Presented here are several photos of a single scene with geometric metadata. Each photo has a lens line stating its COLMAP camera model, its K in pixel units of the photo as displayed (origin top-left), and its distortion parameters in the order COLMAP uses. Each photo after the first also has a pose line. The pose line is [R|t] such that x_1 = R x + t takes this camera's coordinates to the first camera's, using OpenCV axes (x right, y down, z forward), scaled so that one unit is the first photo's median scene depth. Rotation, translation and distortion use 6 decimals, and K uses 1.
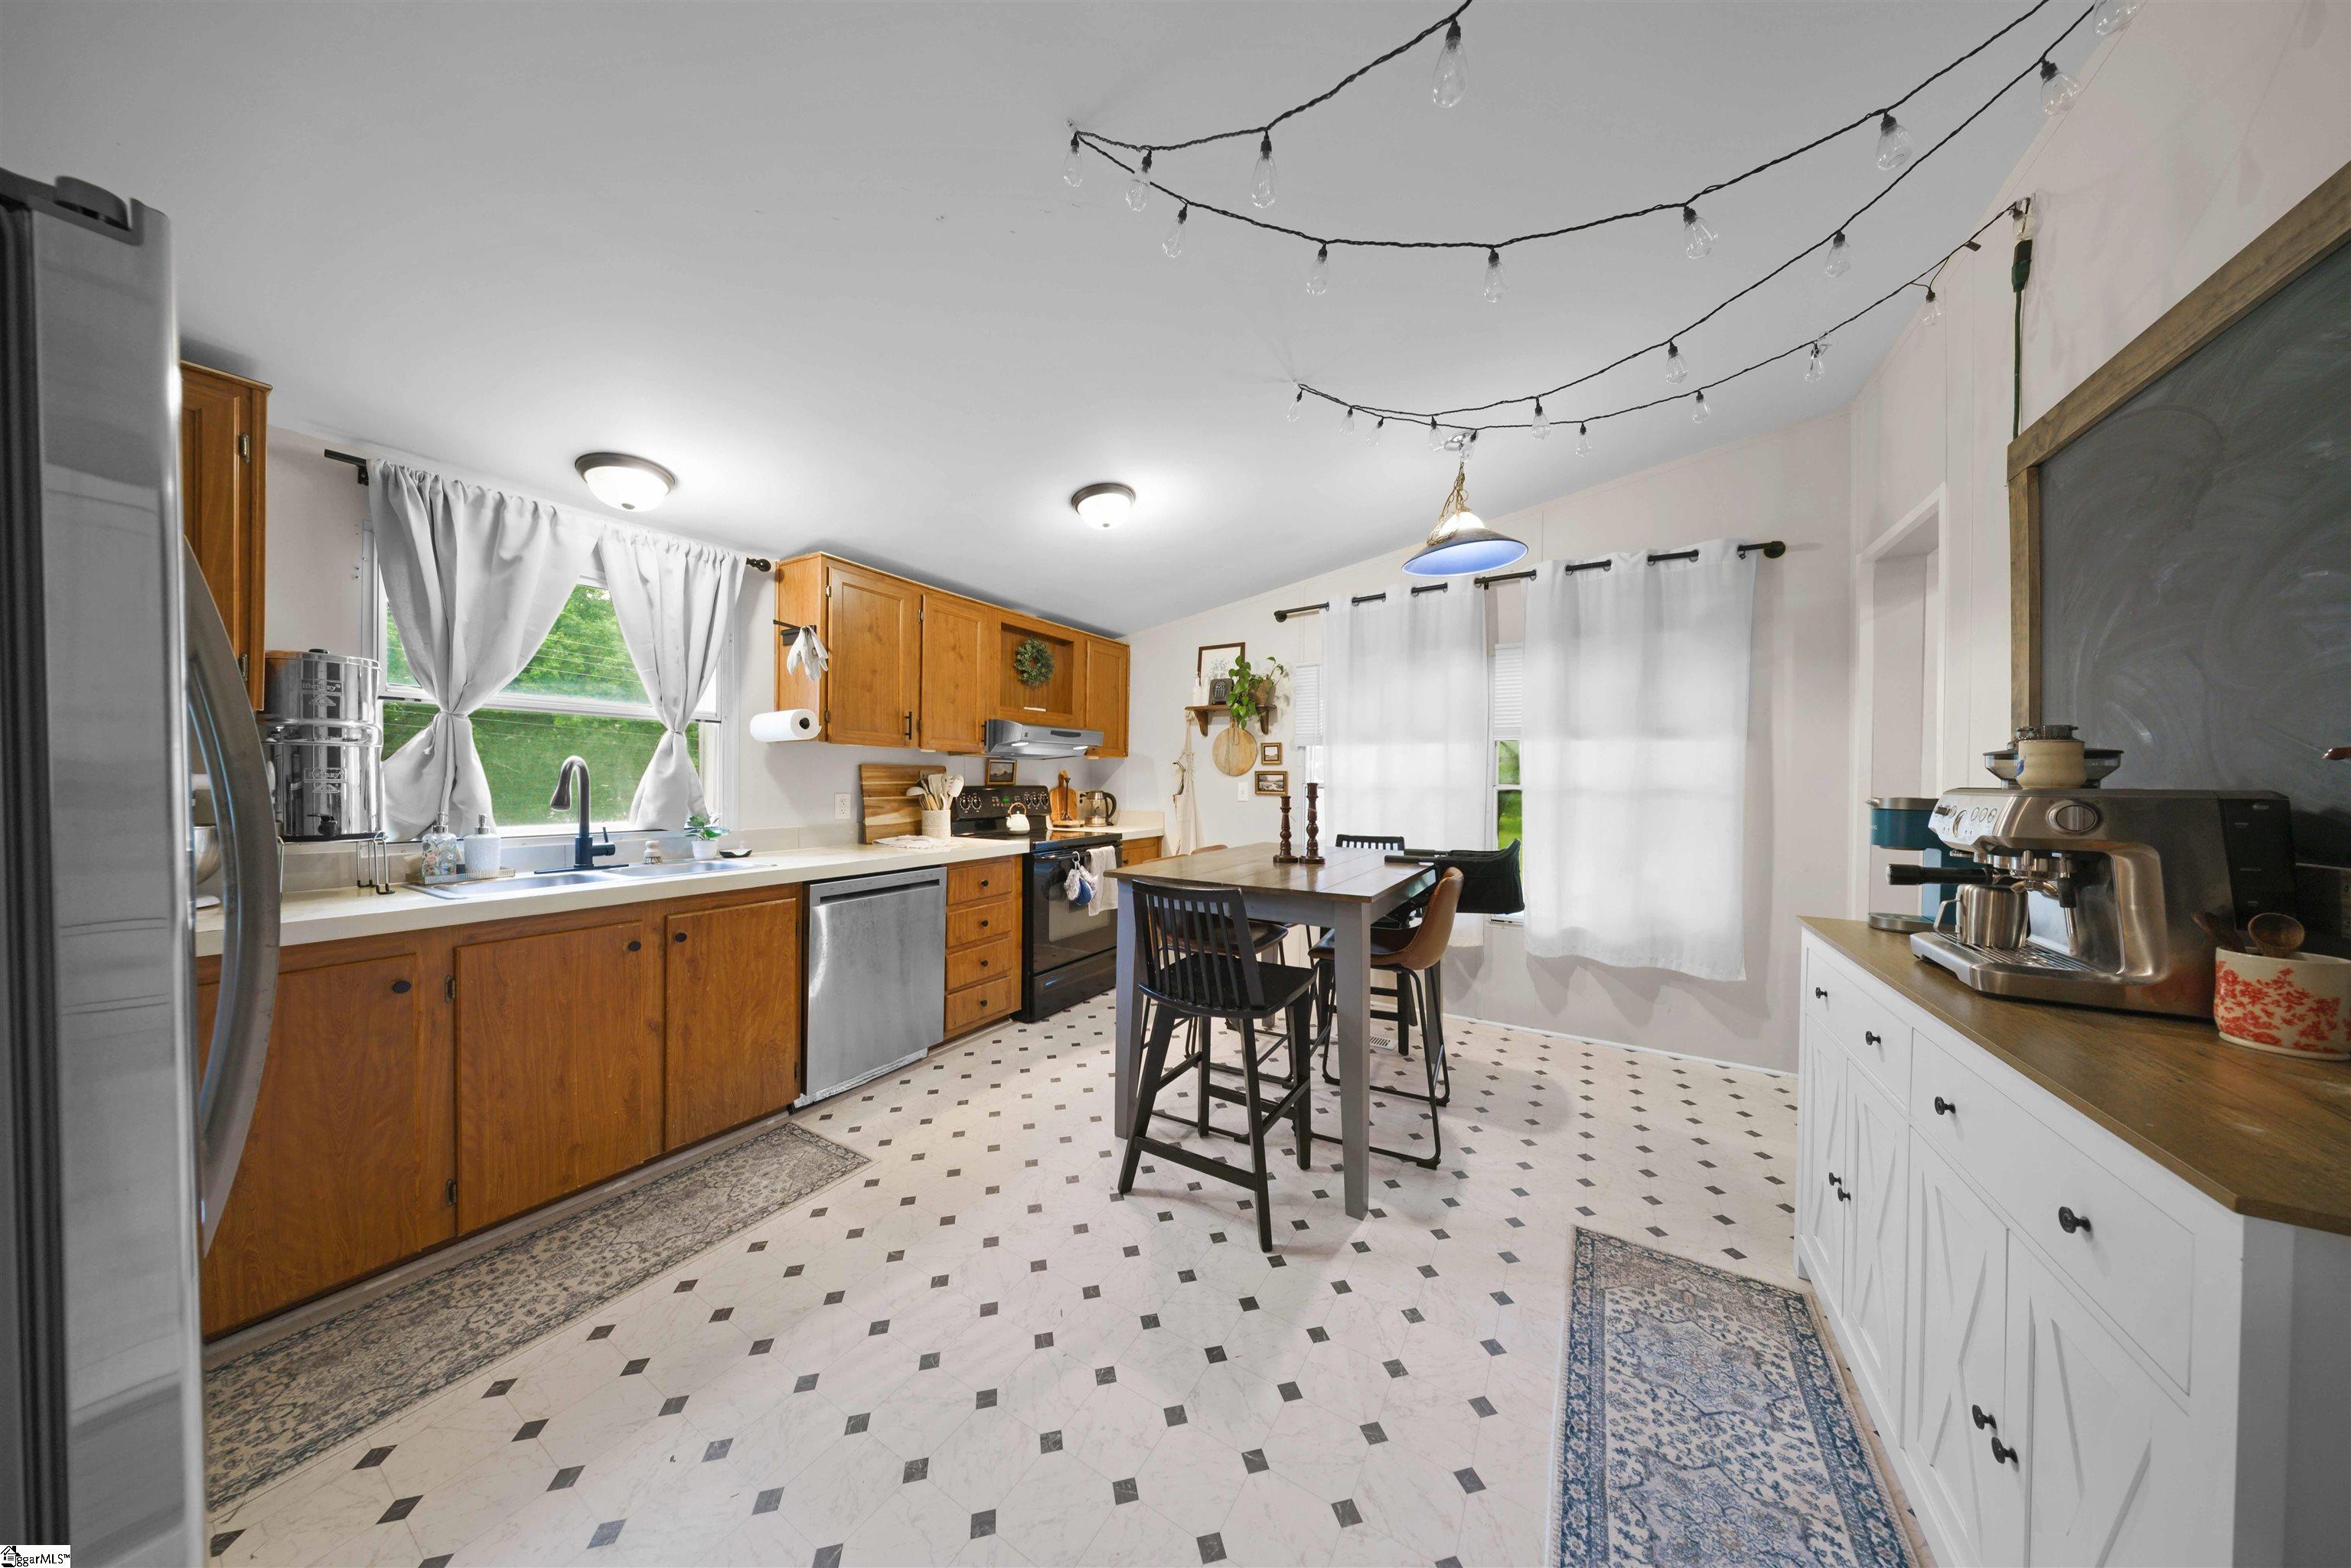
lens RADIAL K [[699.4, 0, 1167.9], [0, 699.4, 782.9], [0, 0, 1]] dist [0.003766, -0.000195]
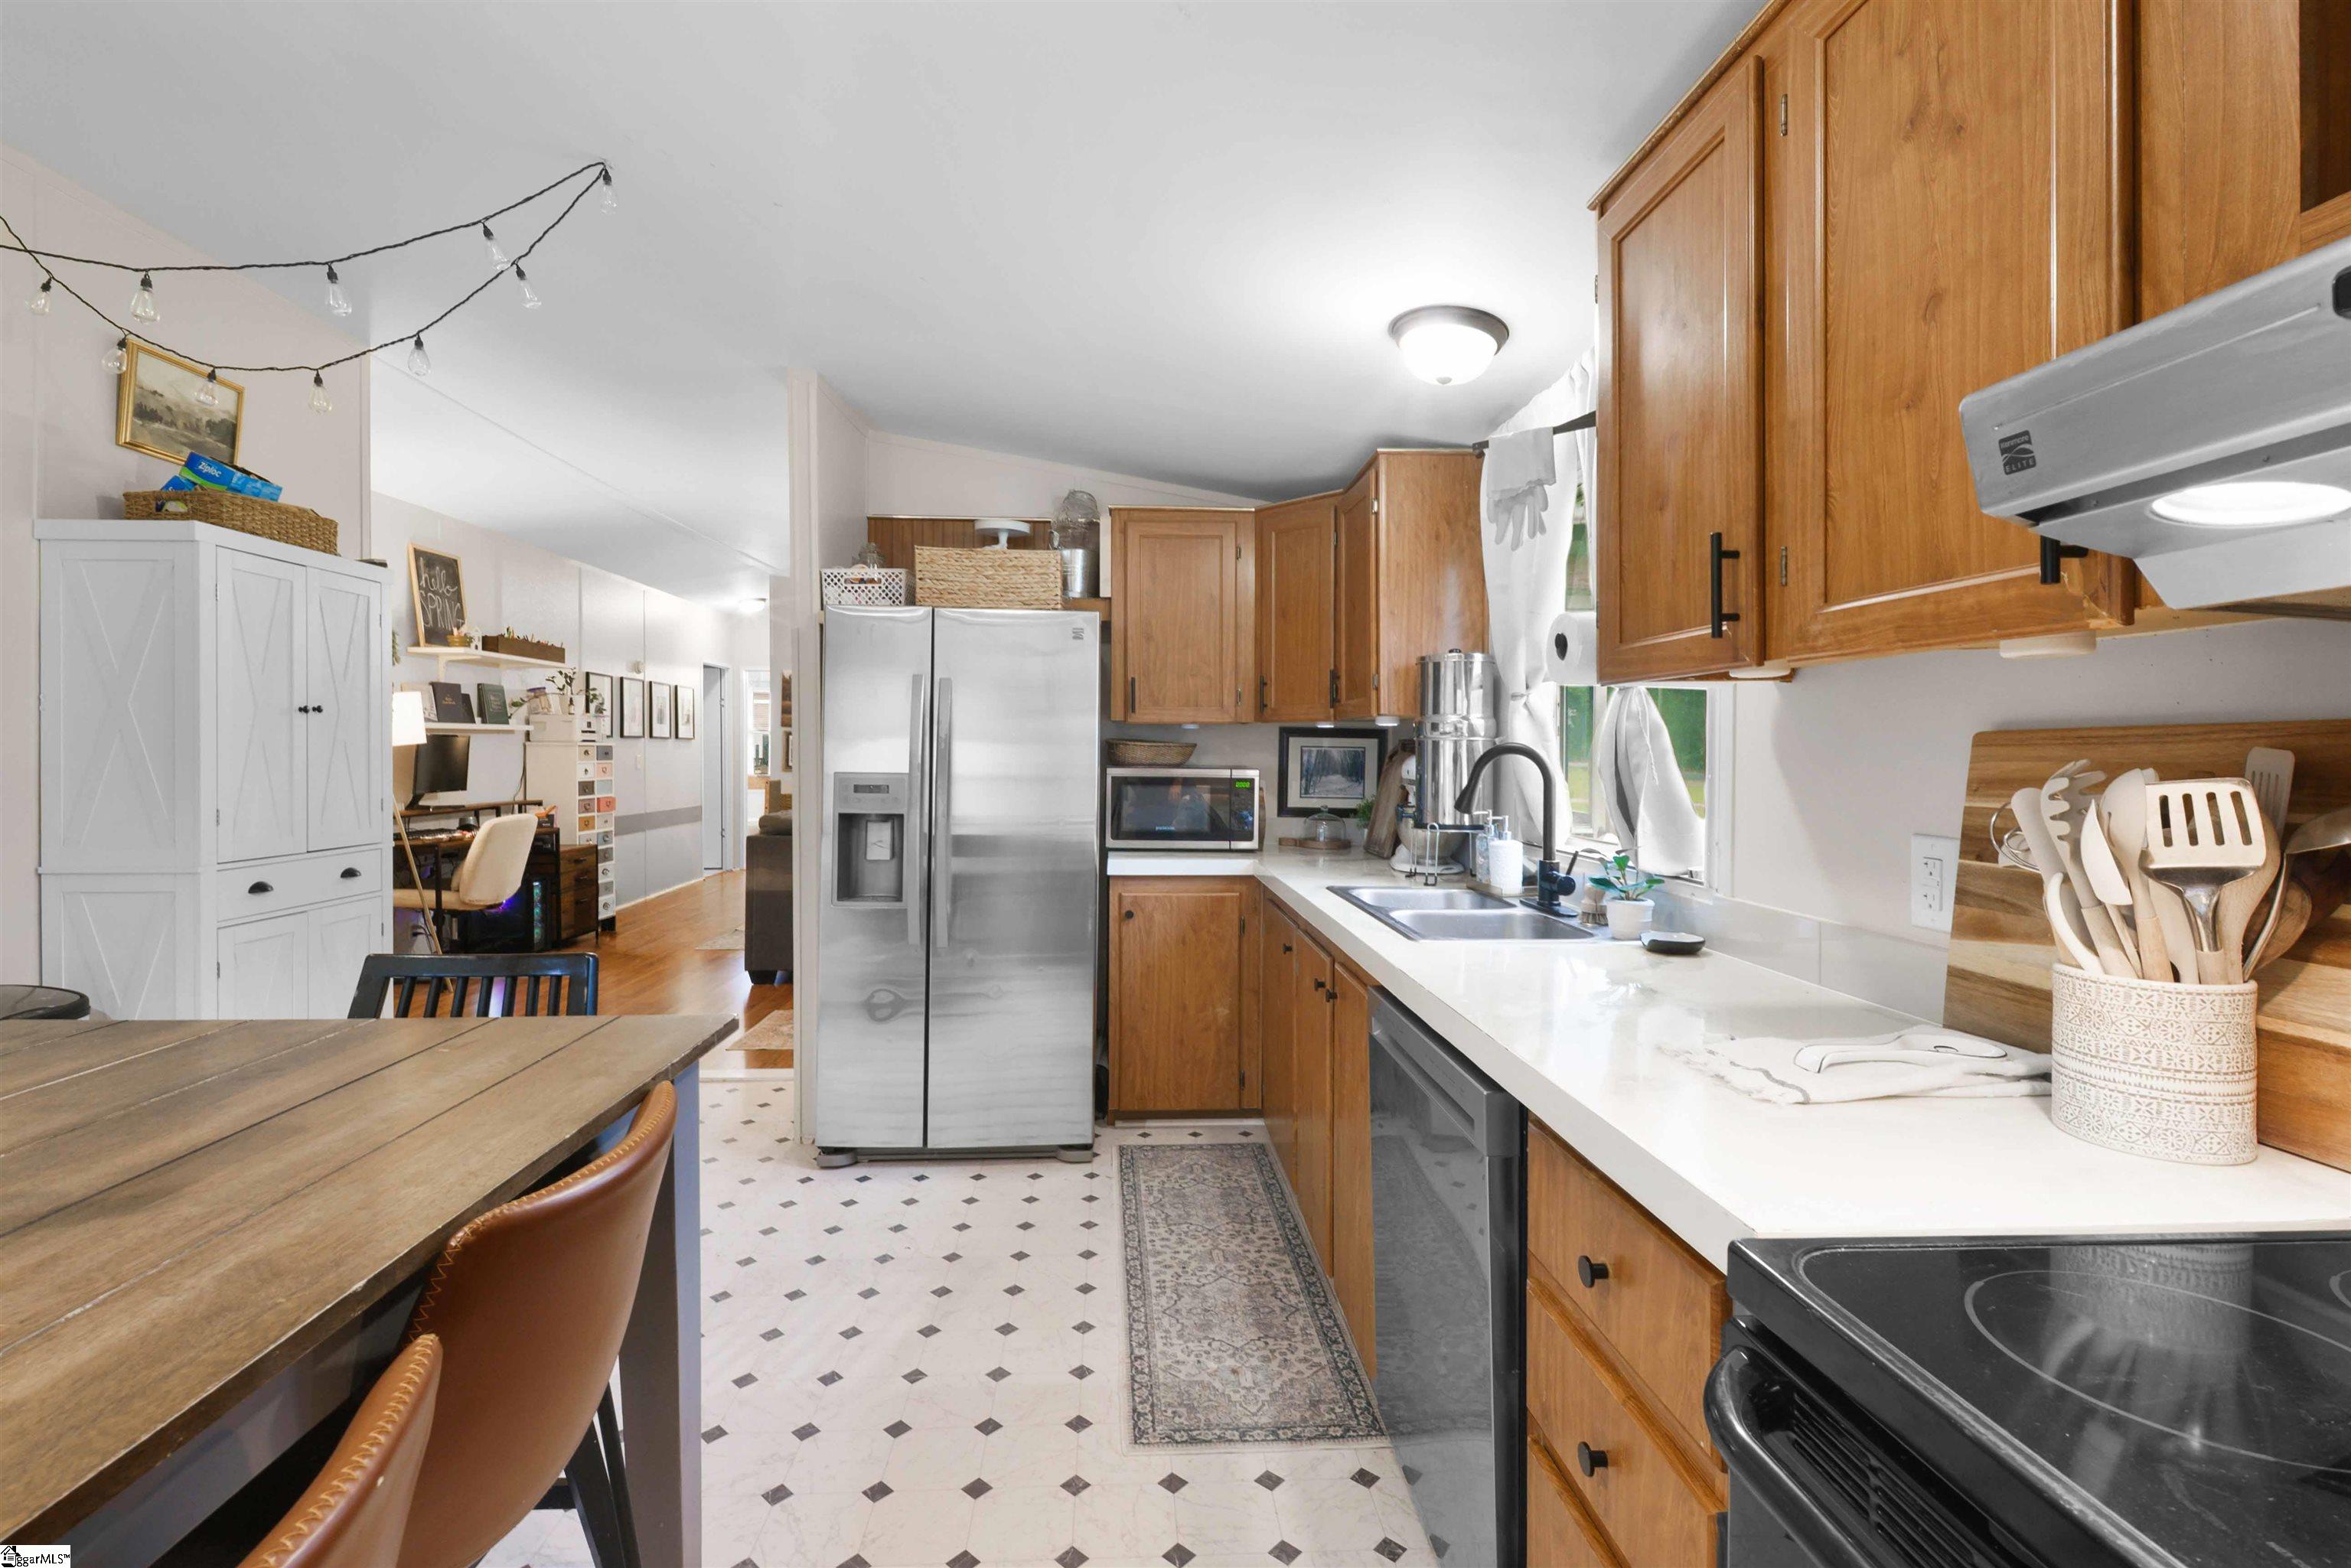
lens RADIAL K [[1054.1, 0, 1165.0], [0, 1054.1, 769.8], [0, 0, 1]] dist [0.005555, 0.000477]
pose [[-0.822617, 0.000926, -0.568595, 0.057666], [-0.009957, 0.999822, 0.016033, -0.031024], [0.568508, 0.018850, -0.822462, 2.192240]]
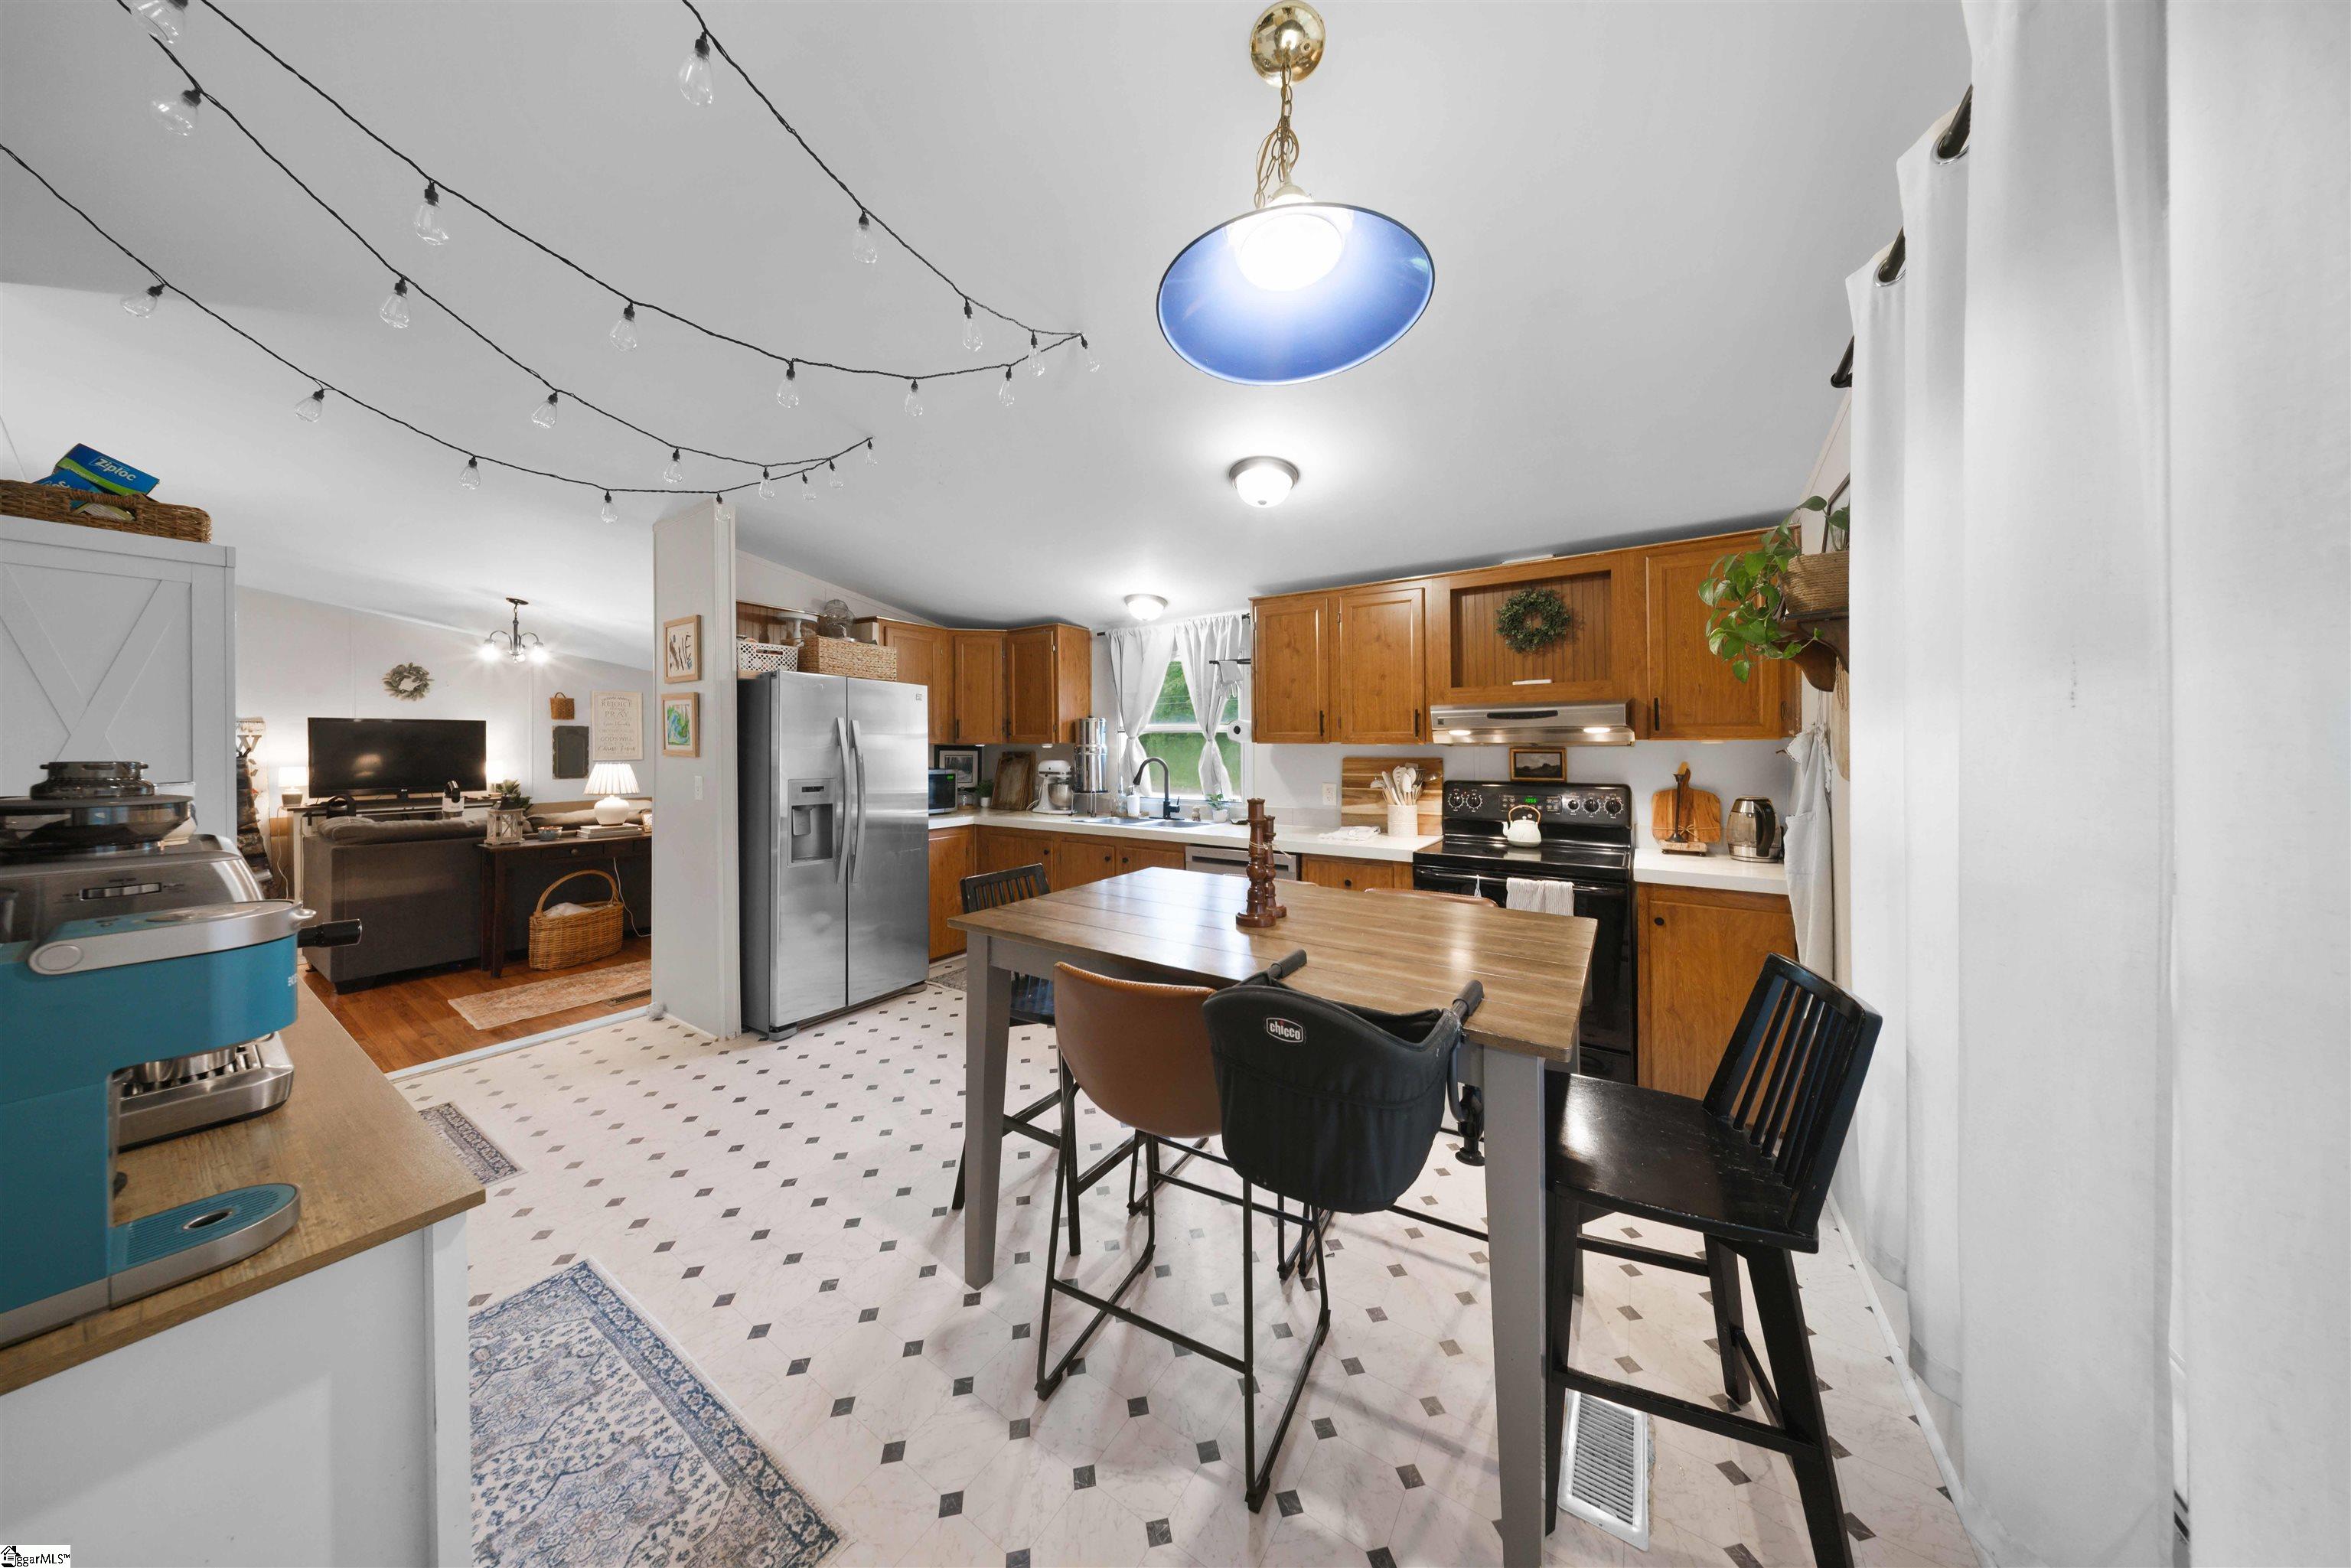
lens RADIAL K [[699.4, 0, 1165.0], [0, 699.4, 746.3], [0, 0, 1]] dist [0.003766, -0.000195]
pose [[-0.040030, -0.004235, -0.999190, 1.317200], [-0.003773, 0.999985, -0.004087, -0.076395], [0.999191, 0.003606, -0.040045, 1.442702]]
